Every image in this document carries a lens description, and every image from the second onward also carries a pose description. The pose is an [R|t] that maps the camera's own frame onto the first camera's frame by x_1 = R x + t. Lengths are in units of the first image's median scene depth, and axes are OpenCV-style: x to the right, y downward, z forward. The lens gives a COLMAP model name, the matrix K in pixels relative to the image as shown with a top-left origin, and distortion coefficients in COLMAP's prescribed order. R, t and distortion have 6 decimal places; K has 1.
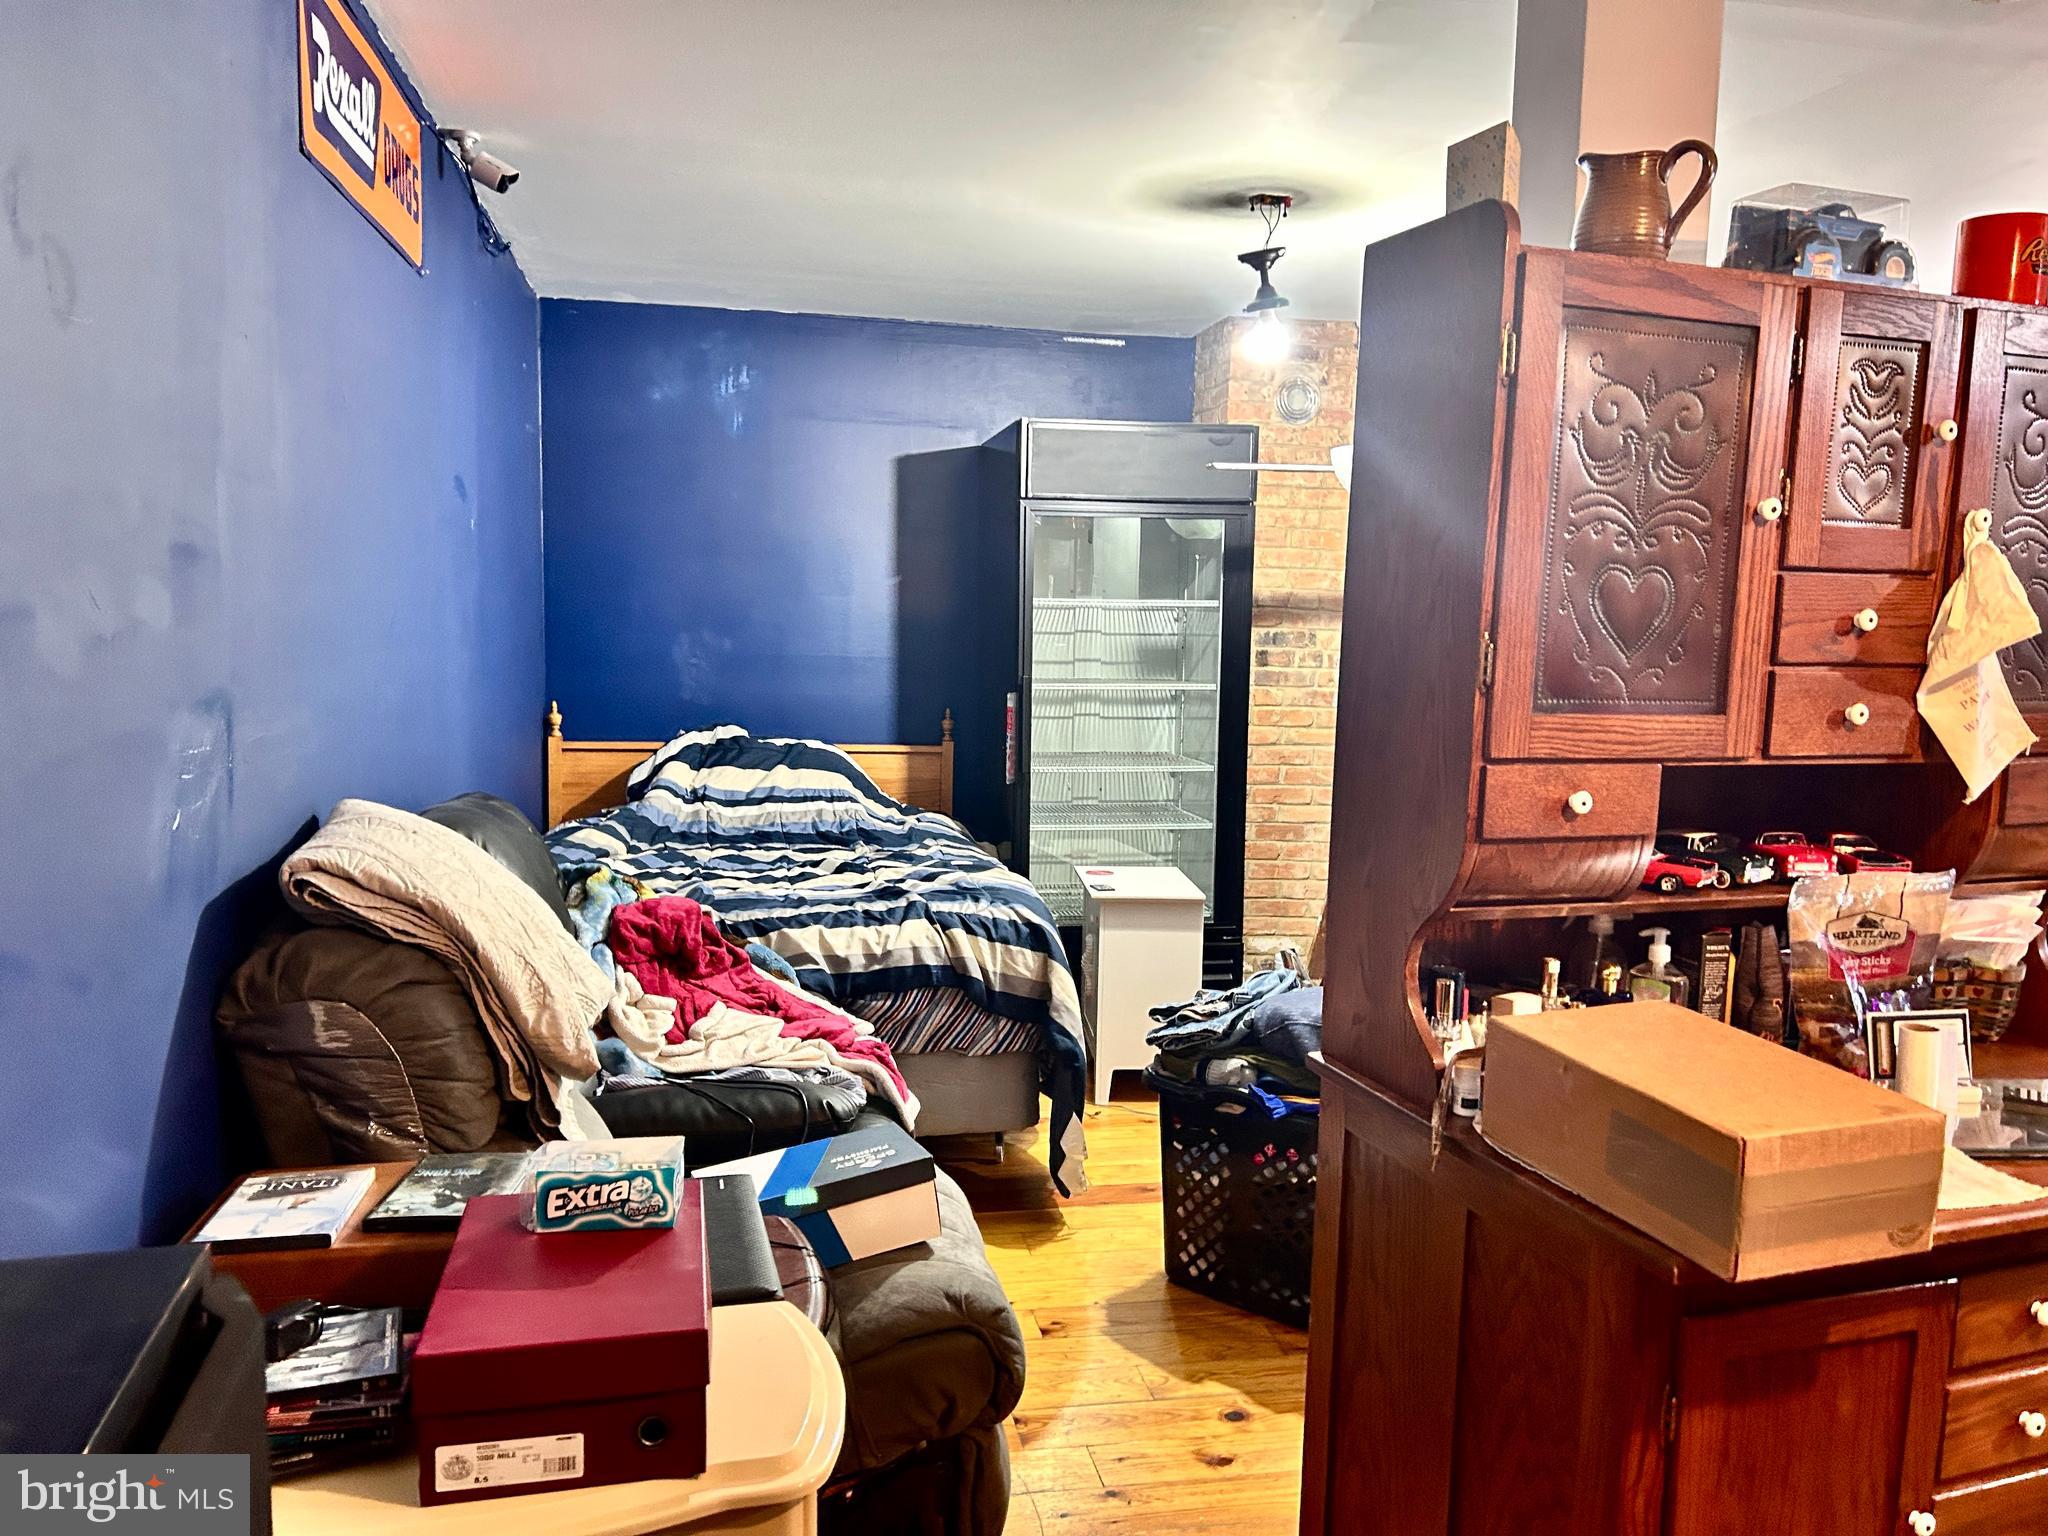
lens RADIAL K [[1220.3, 0, 1024.0], [0, 1220.3, 768.0], [0, 0, 1]] dist [0.146615, -0.000102]
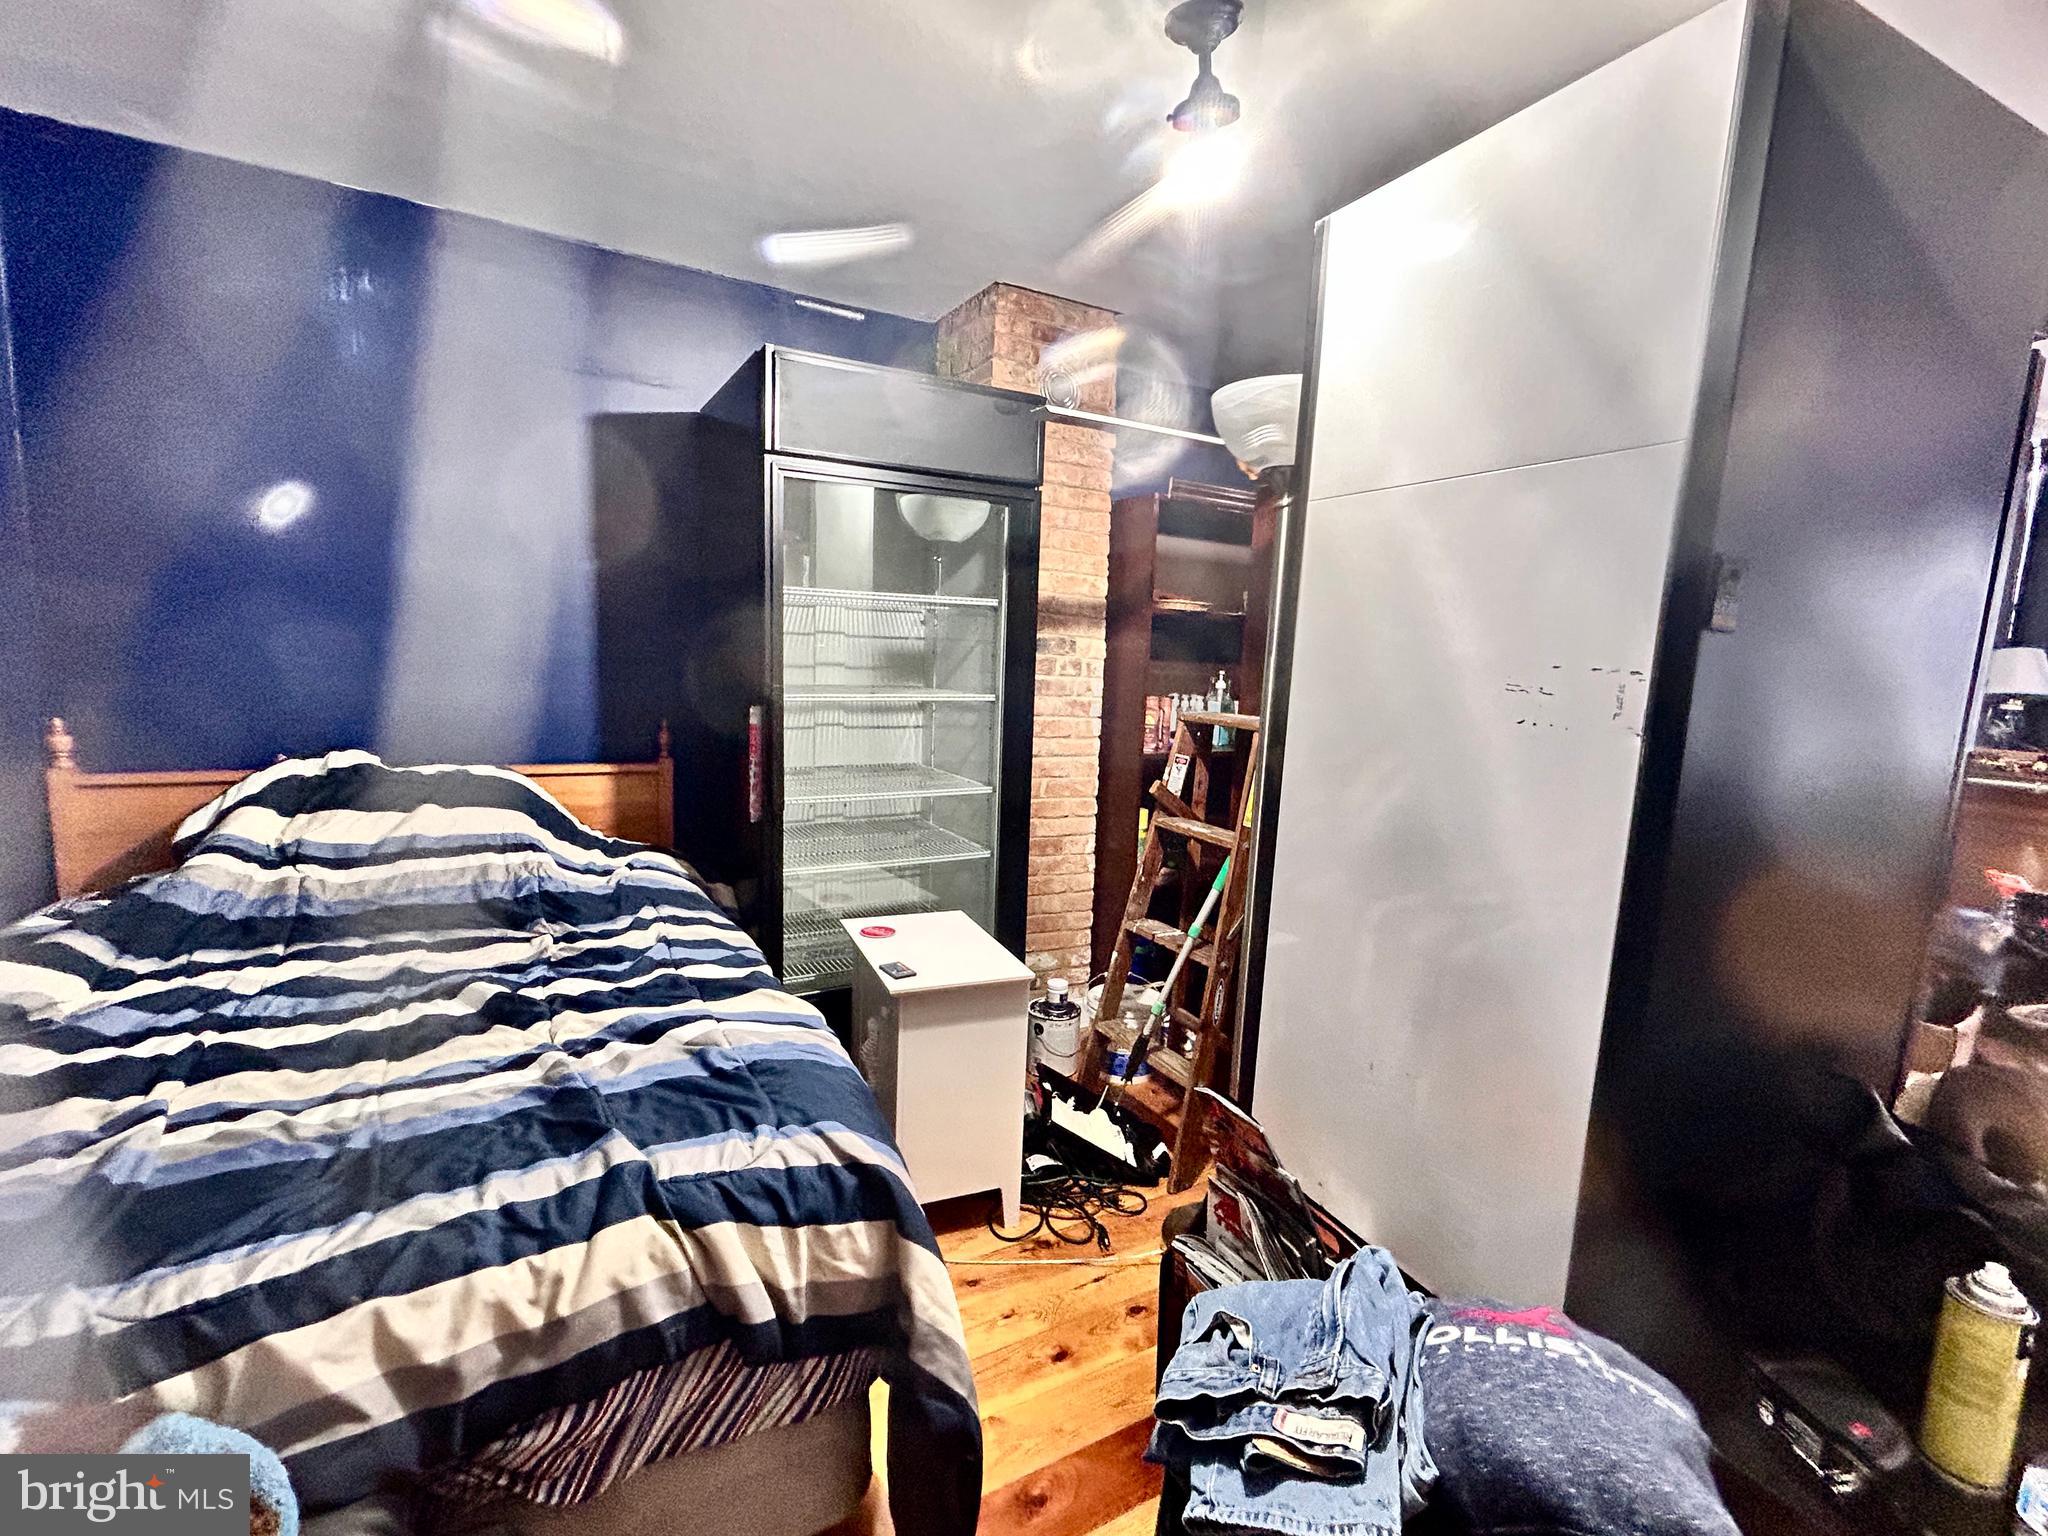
lens RADIAL K [[913.7, 0, 1024.0], [0, 913.7, 768.0], [0, 0, 1]] dist [0.000784, 0.000654]
pose [[0.949711, -0.023350, 0.312256, -0.029344], [0.015048, 0.999467, 0.028971, -0.035287], [-0.312766, -0.022815, 0.949556, 0.379335]]
